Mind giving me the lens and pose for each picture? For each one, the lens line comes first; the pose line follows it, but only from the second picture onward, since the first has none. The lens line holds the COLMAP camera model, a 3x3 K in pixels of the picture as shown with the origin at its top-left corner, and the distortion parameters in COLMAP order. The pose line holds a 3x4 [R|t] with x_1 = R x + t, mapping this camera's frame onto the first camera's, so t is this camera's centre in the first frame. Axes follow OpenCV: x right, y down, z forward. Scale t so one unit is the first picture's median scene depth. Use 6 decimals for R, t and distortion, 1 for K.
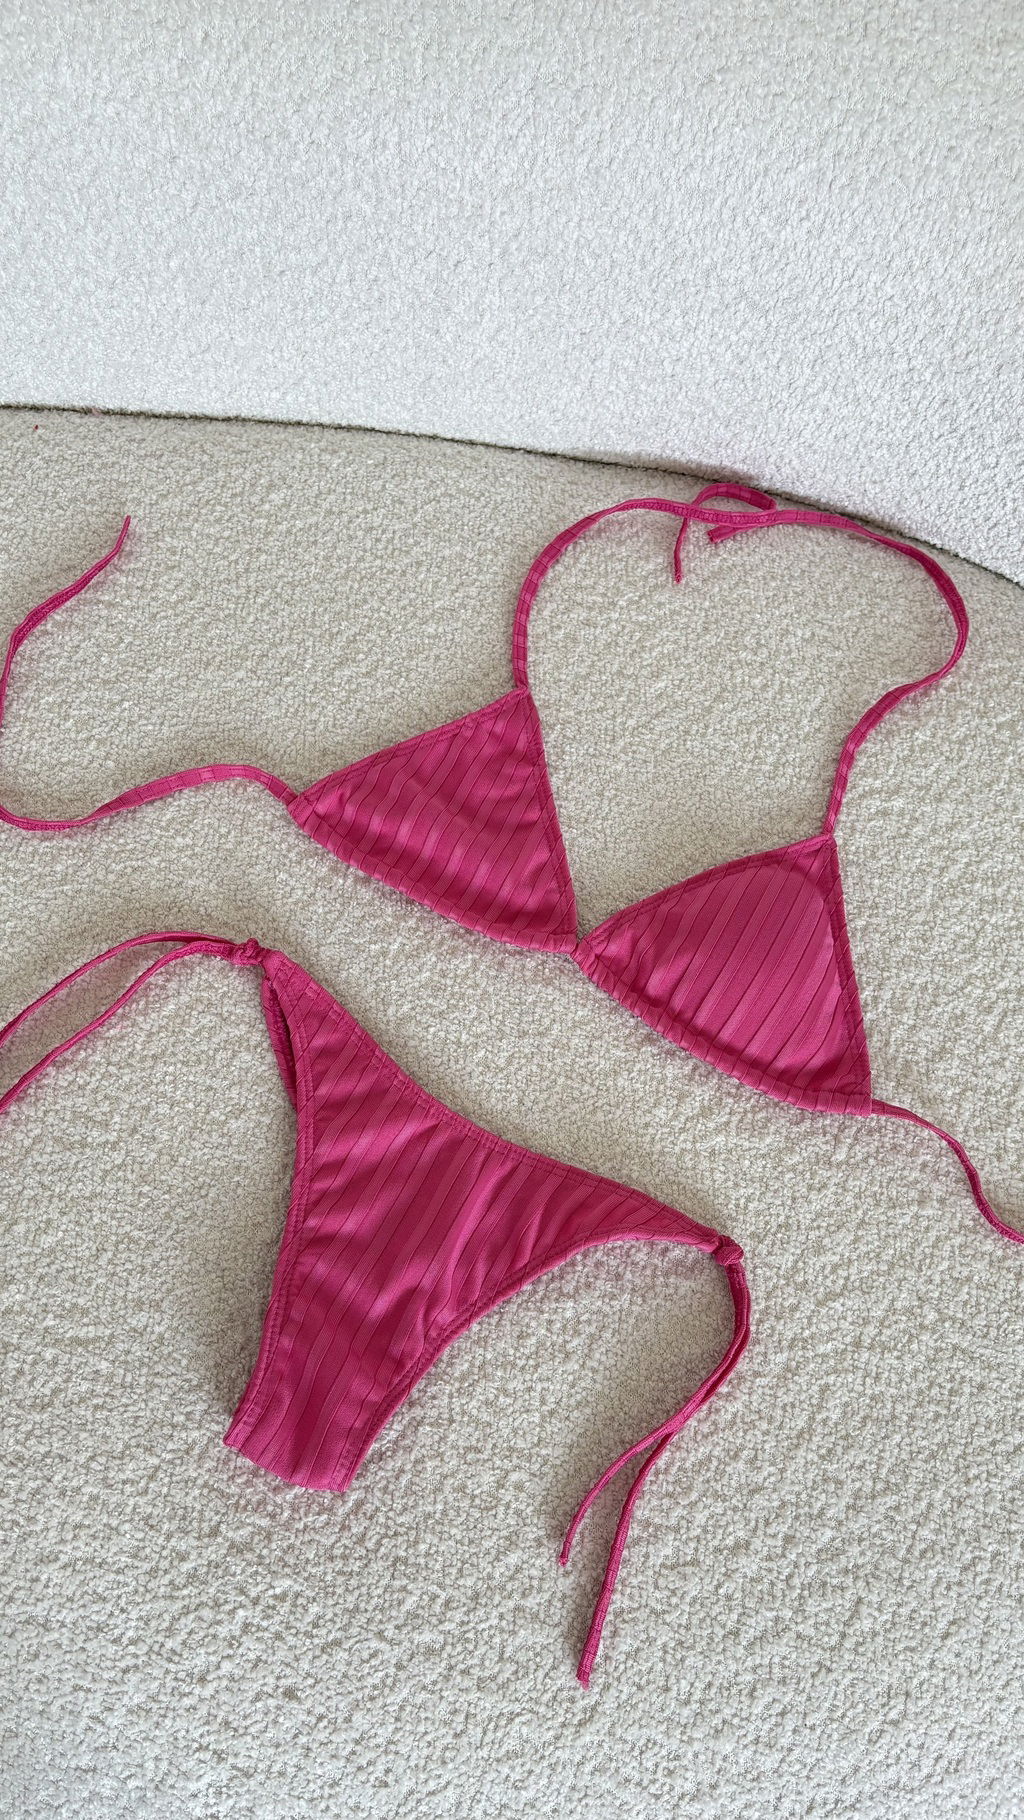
lens RADIAL K [[1402.7, 0, 512.6], [0, 1402.7, 921.2], [0, 0, 1]] dist [0.030706, -0.012213]
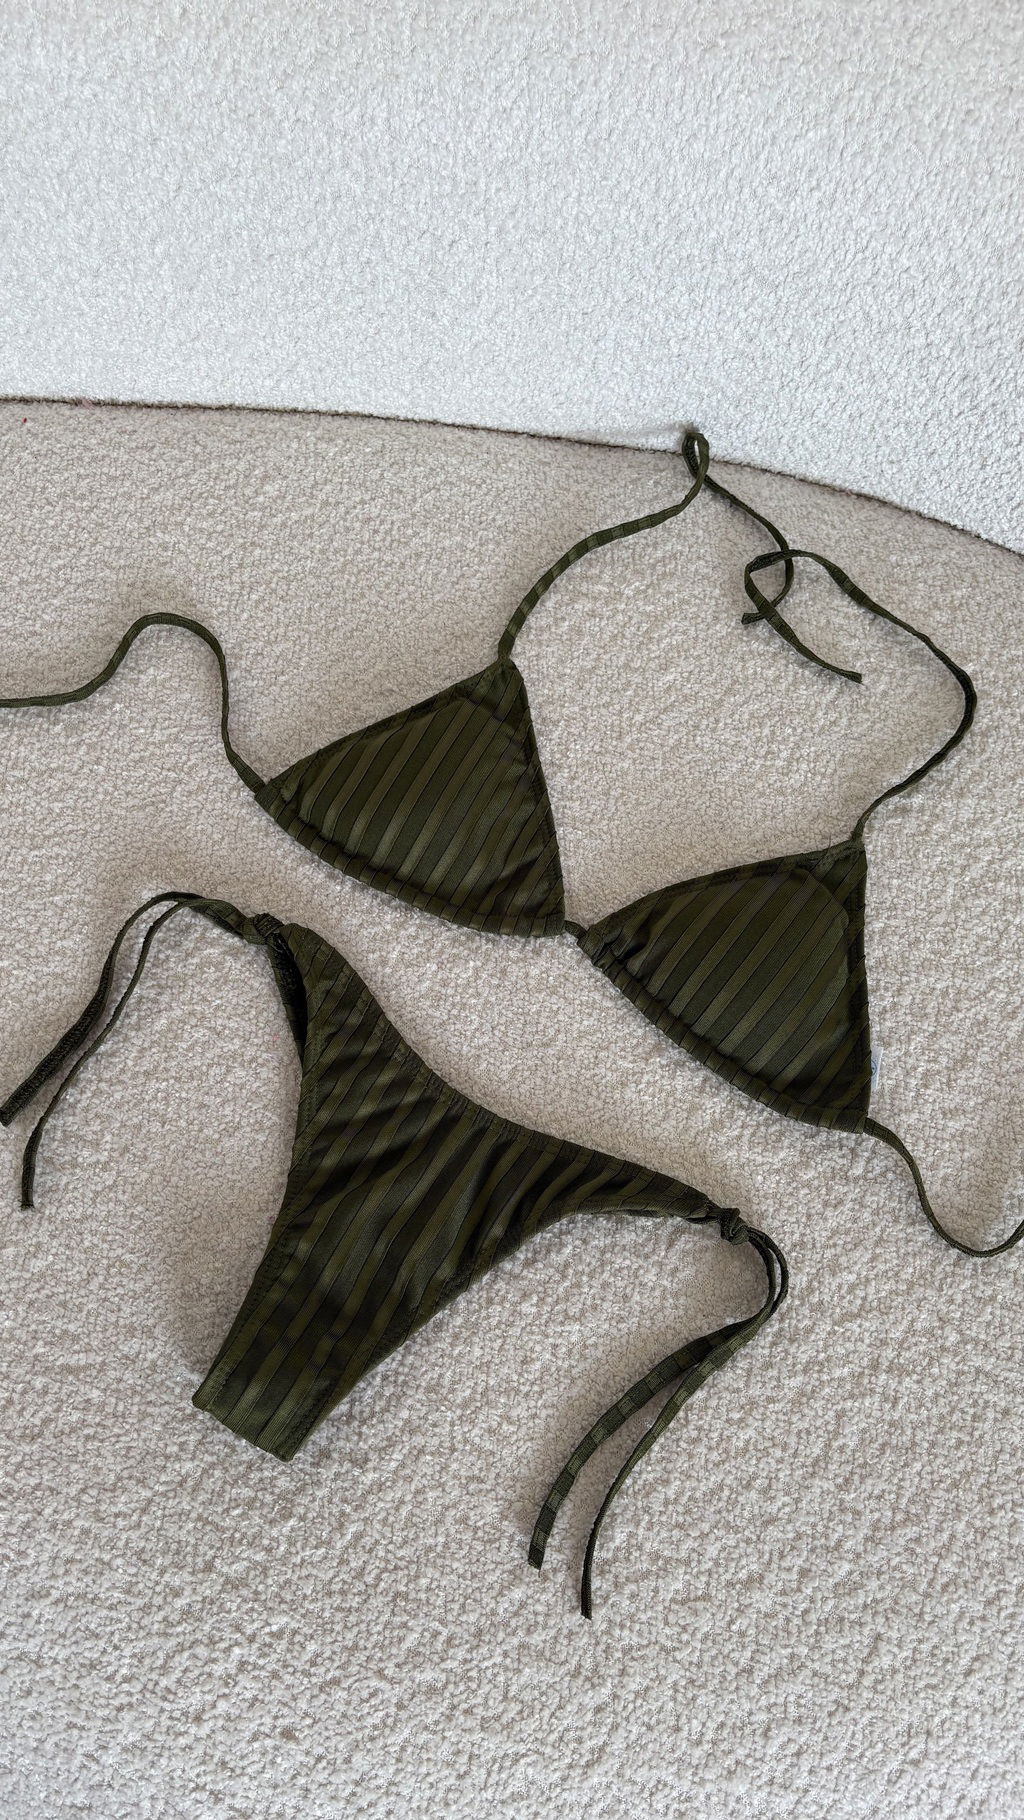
lens RADIAL K [[1402.7, 0, 506.1], [0, 1402.7, 913.8], [0, 0, 1]] dist [0.030706, -0.012213]
pose [[0.999670, -0.008653, -0.024177, 0.019238], [0.009030, 0.999838, 0.015545, -0.027885], [0.024038, -0.015758, 0.999587, 0.038163]]
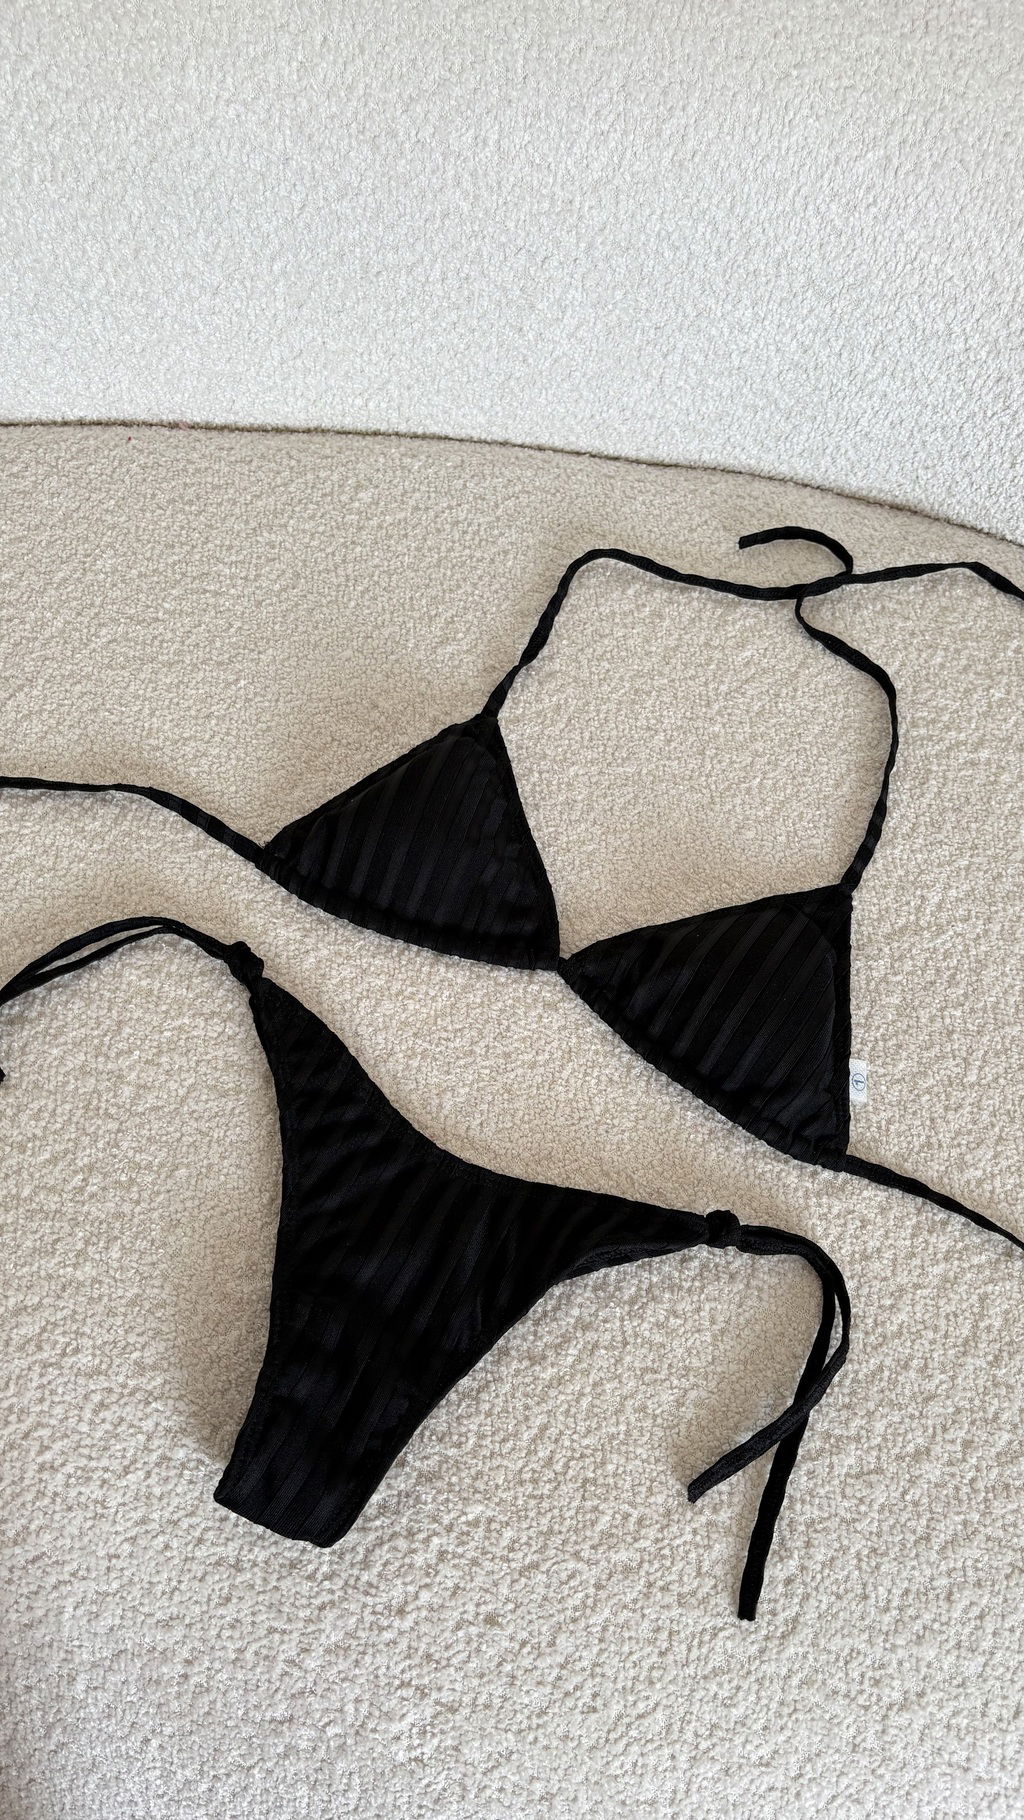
lens RADIAL K [[1402.7, 0, 518.8], [0, 1402.7, 929.8], [0, 0, 1]] dist [0.030706, -0.012213]
pose [[0.997966, -0.046144, 0.043992, -0.146998], [0.049647, 0.995380, -0.082184, 0.139109], [-0.039997, 0.084201, 0.995646, -0.014969]]
